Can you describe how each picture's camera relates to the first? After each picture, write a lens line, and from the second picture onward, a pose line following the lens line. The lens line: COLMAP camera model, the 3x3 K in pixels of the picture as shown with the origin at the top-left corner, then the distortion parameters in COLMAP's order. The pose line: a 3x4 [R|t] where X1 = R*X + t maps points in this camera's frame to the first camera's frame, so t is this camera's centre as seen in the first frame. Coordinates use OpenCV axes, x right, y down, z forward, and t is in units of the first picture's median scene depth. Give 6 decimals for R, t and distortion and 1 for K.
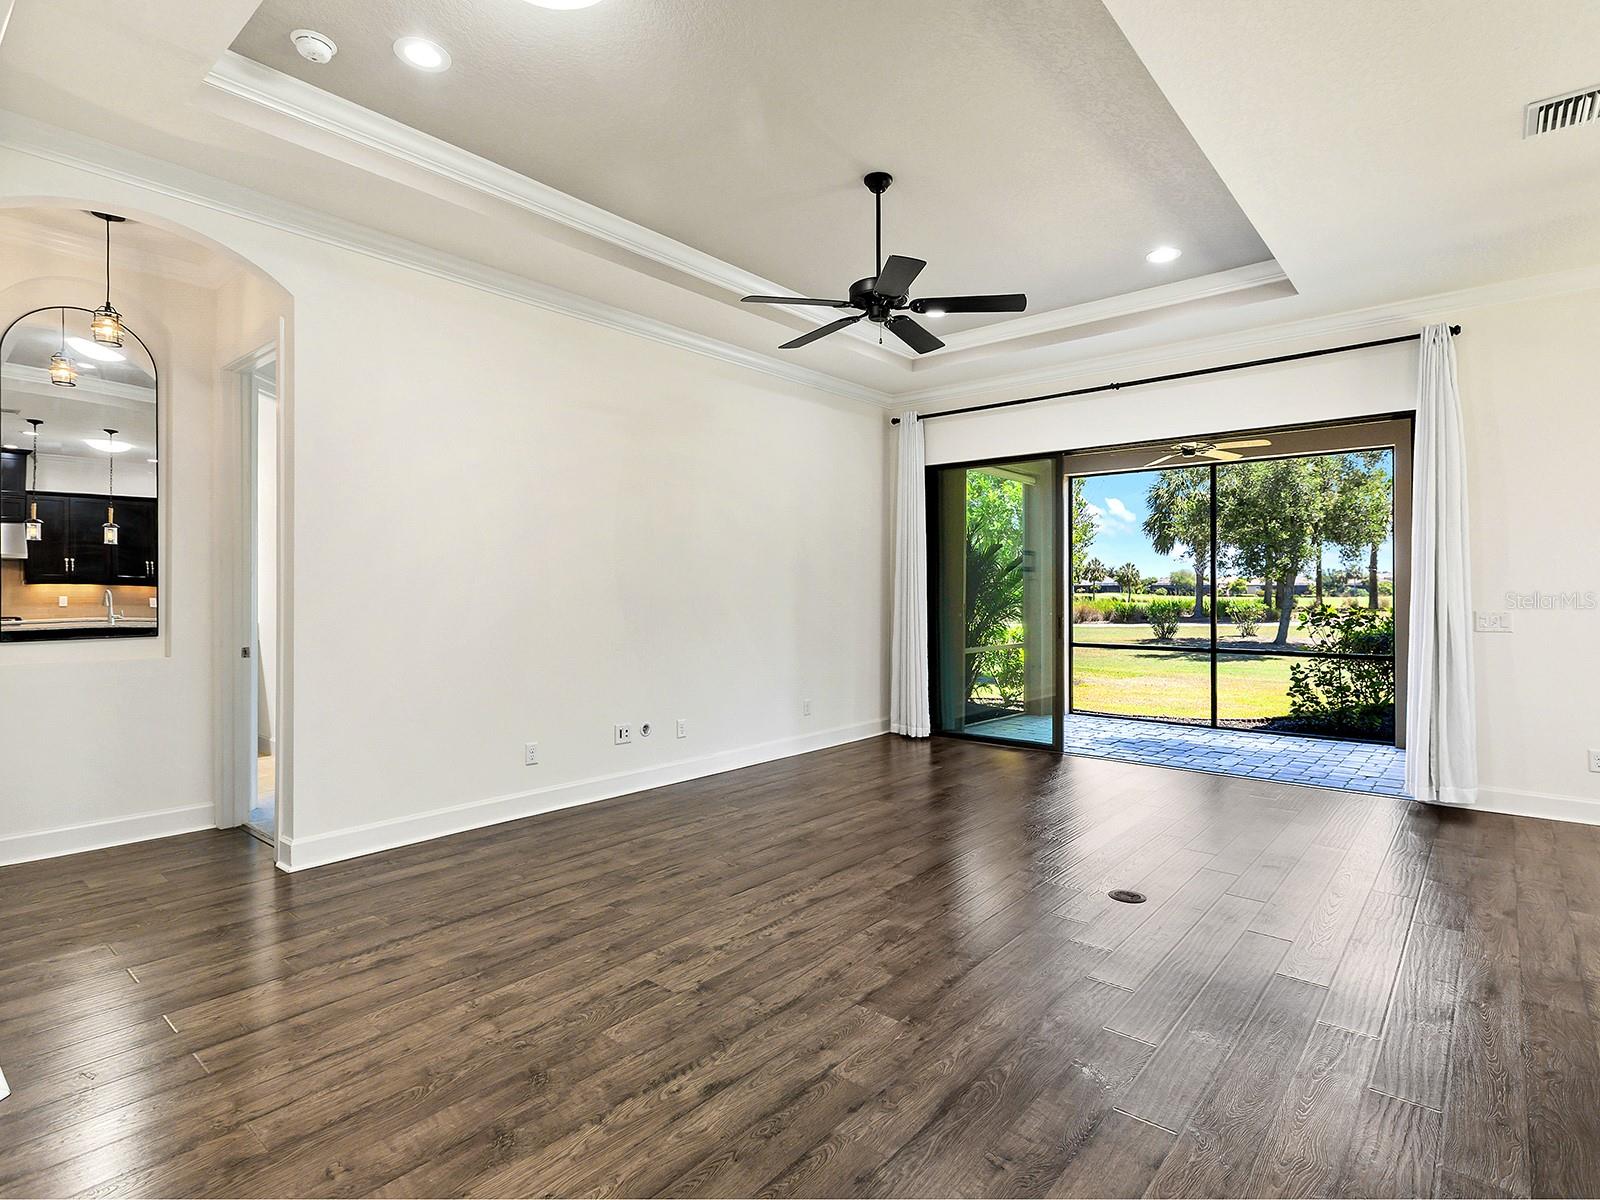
lens RADIAL K [[825.8, 0, 806.2], [0, 825.8, 588.1], [0, 0, 1]] dist [-0.000057, 0.001054]
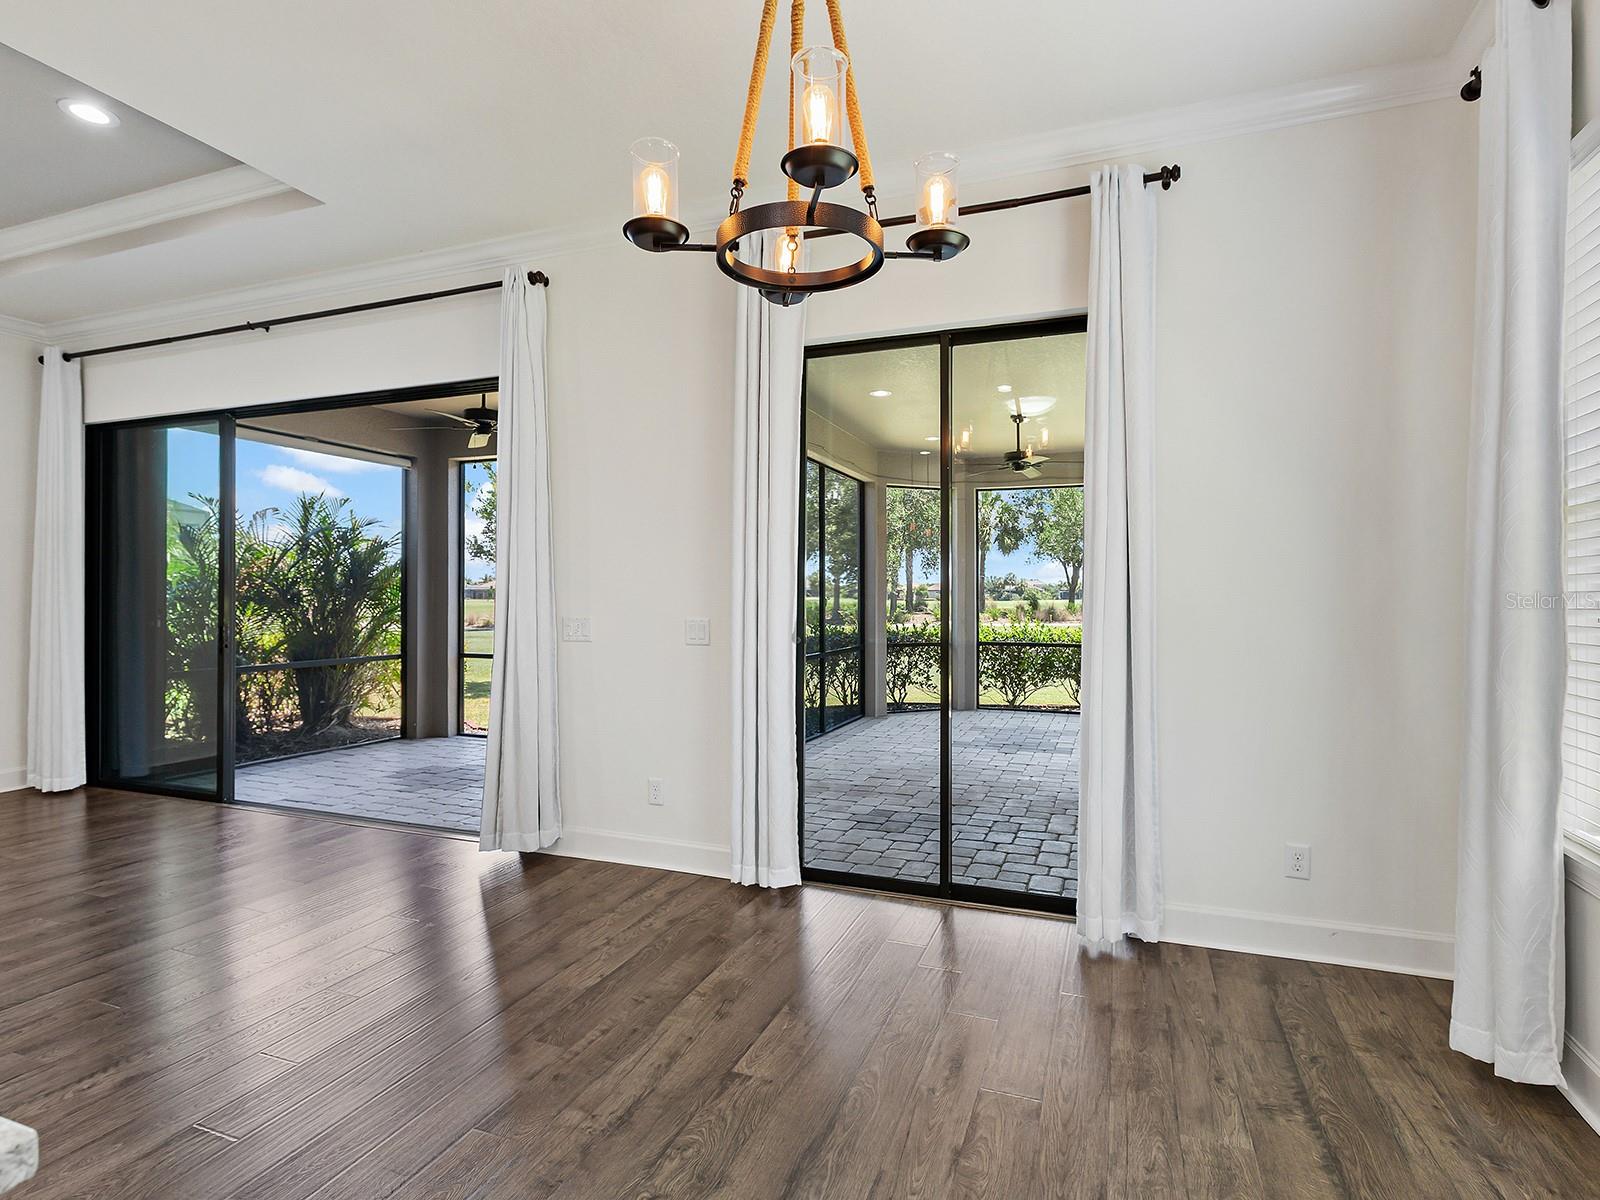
lens RADIAL K [[818.1, 0, 810.4], [0, 818.1, 589.3], [0, 0, 1]] dist [0.001559, -0.001381]
pose [[0.943685, 0.005378, 0.330801, 0.932431], [-0.004450, 0.999984, -0.003563, 0.001828], [-0.330814, 0.001890, 0.943694, 0.163622]]
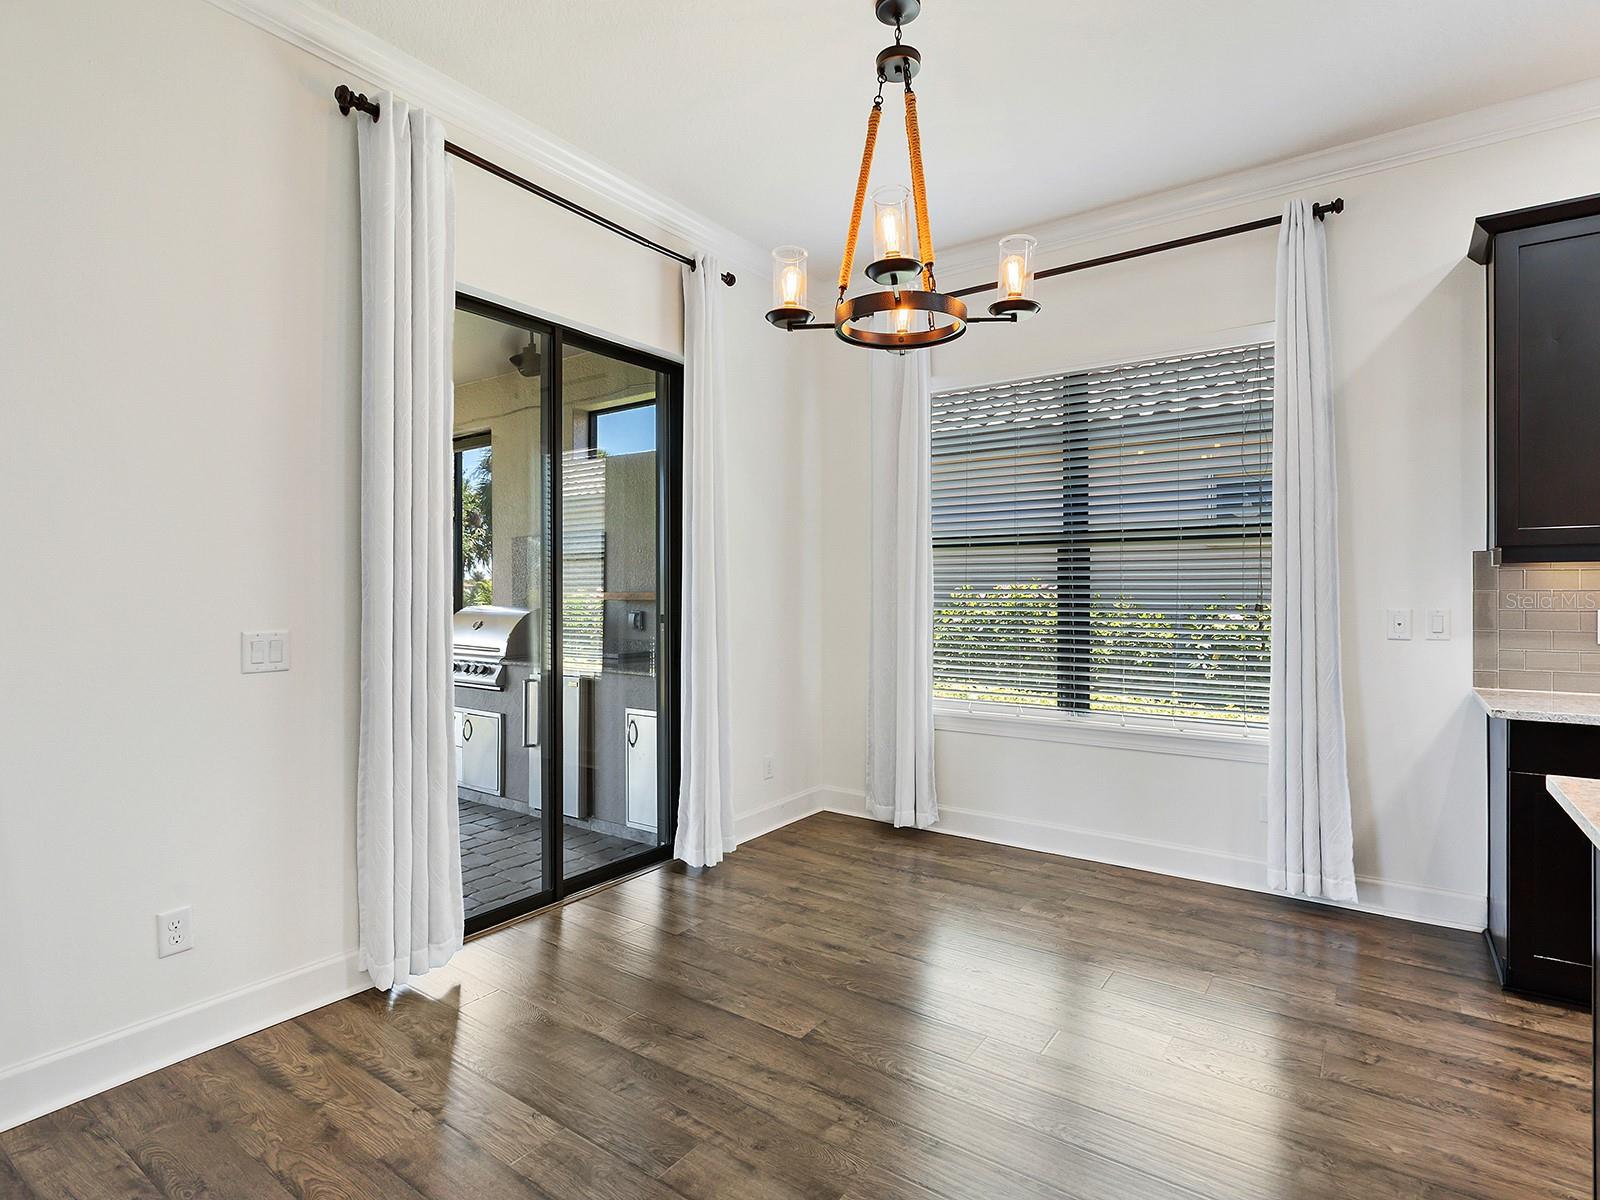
lens RADIAL K [[812.7, 0, 821.3], [0, 812.7, 592.1], [0, 0, 1]] dist [0.002740, -0.001278]
pose [[-0.093250, -0.000116, 0.995643, 0.484501], [-0.003005, 0.999995, -0.000165, 0.002116], [-0.995638, -0.003007, -0.093250, 0.737104]]
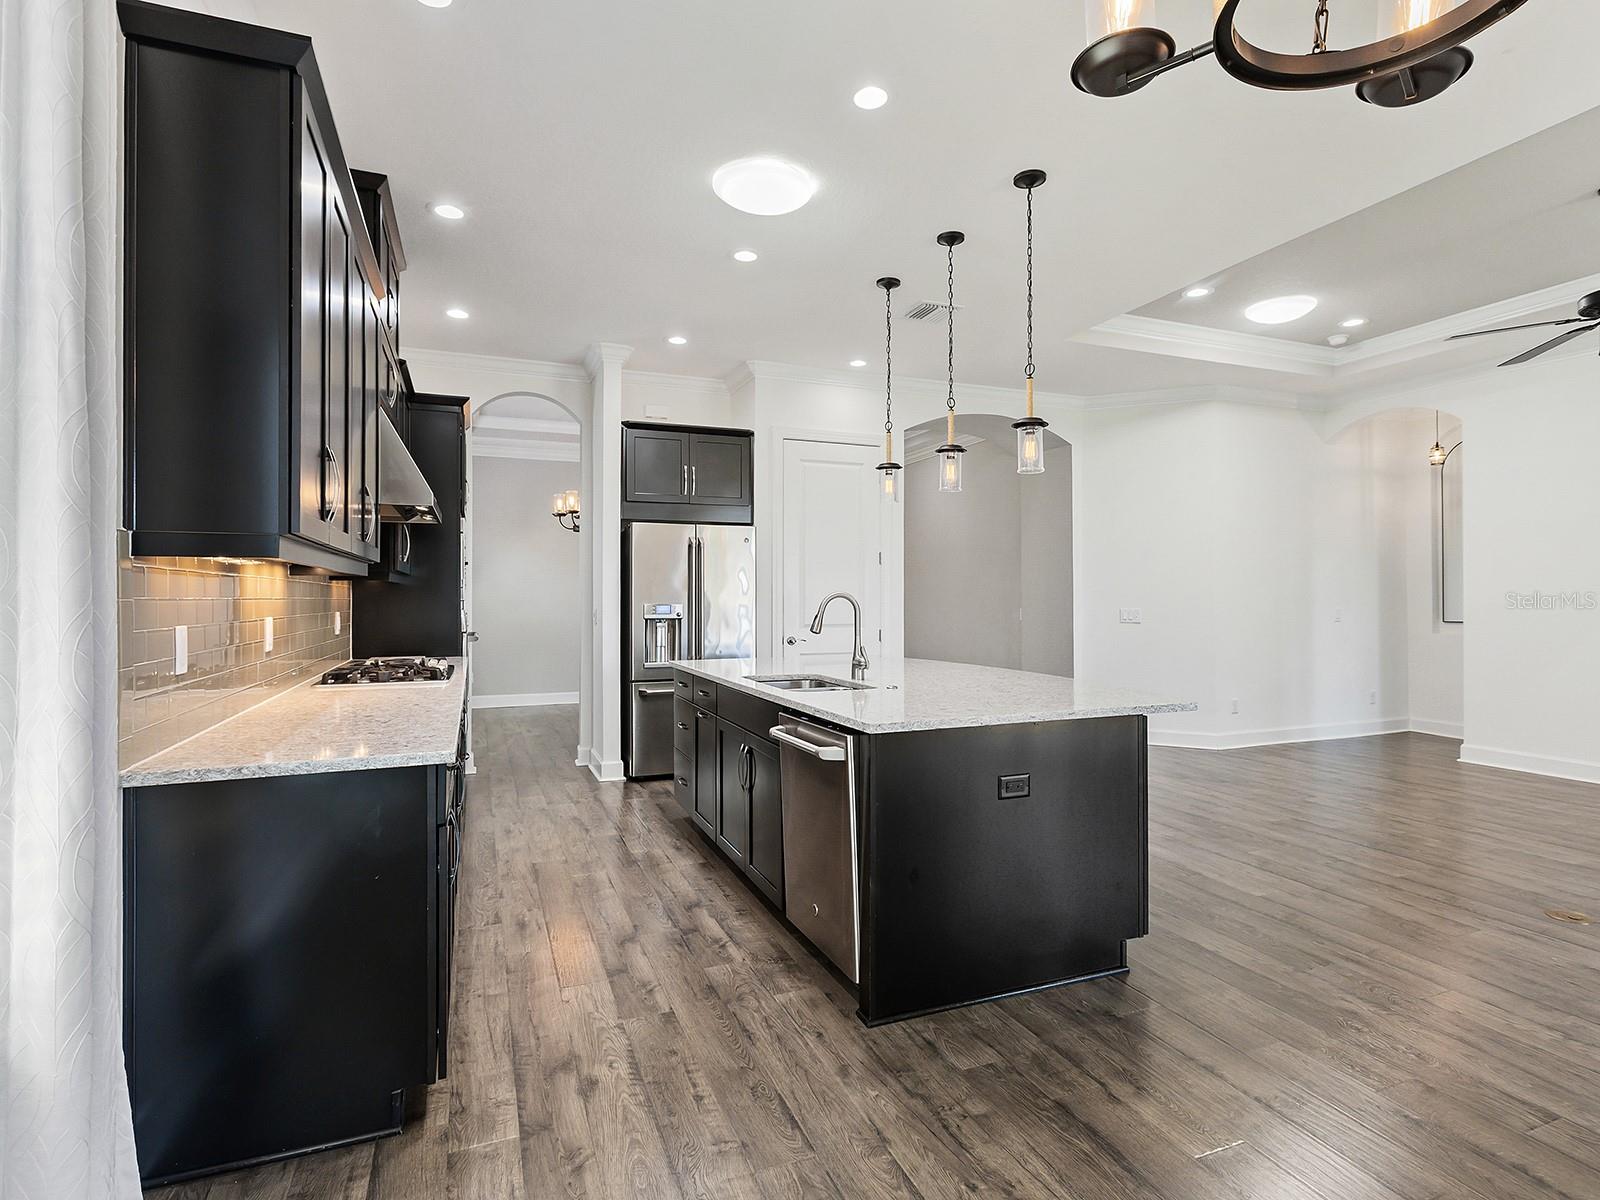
lens RADIAL K [[831.3, 0, 811.9], [0, 831.3, 593.0], [0, 0, 1]] dist [0.001127, -0.000208]
pose [[-0.466411, -0.003265, -0.884562, 1.410882], [0.006315, 0.999955, -0.007020, 0.001472], [0.884545, -0.008861, -0.466370, 0.582533]]
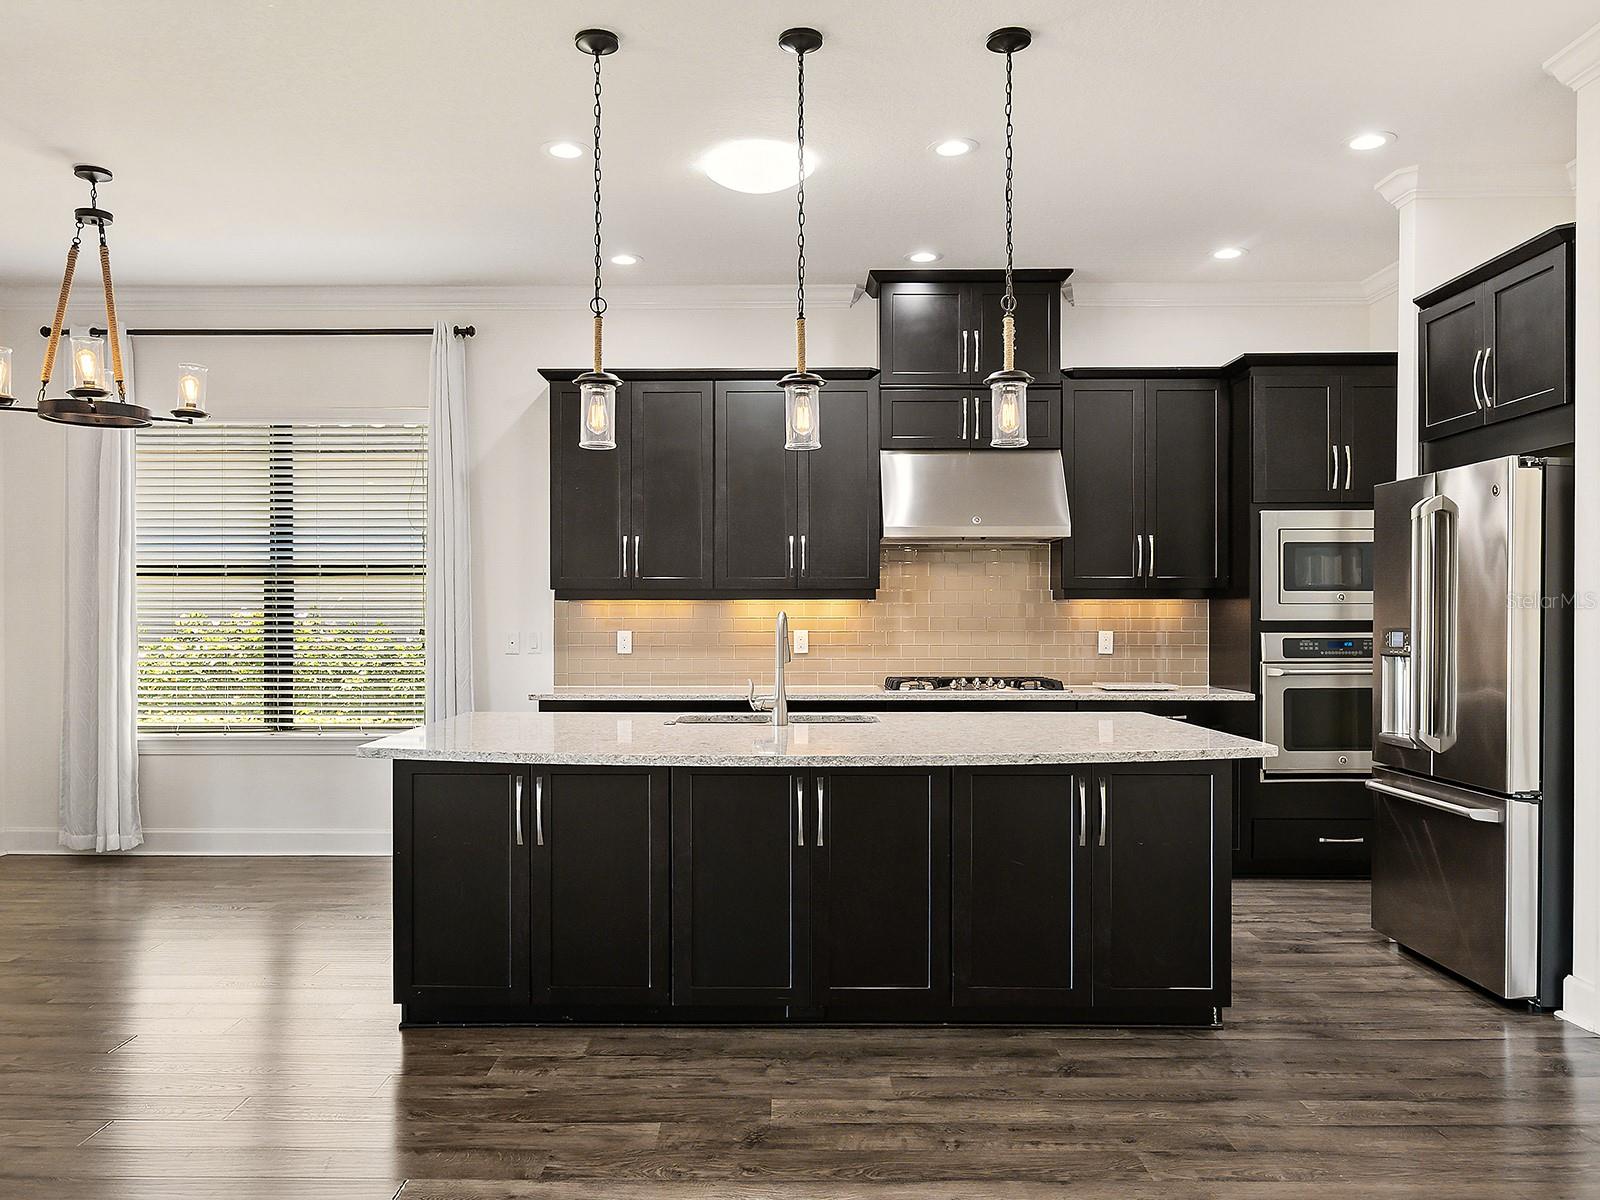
lens RADIAL K [[1205.8, 0, 769.4], [0, 1205.8, 623.5], [0, 0, 1]] dist [-0.002266, 0.001273]
pose [[-0.635153, -0.002208, 0.772384, -0.251387], [-0.002473, 0.999997, 0.000825, 0.003803], [-0.772383, -0.001386, -0.635156, 0.862883]]
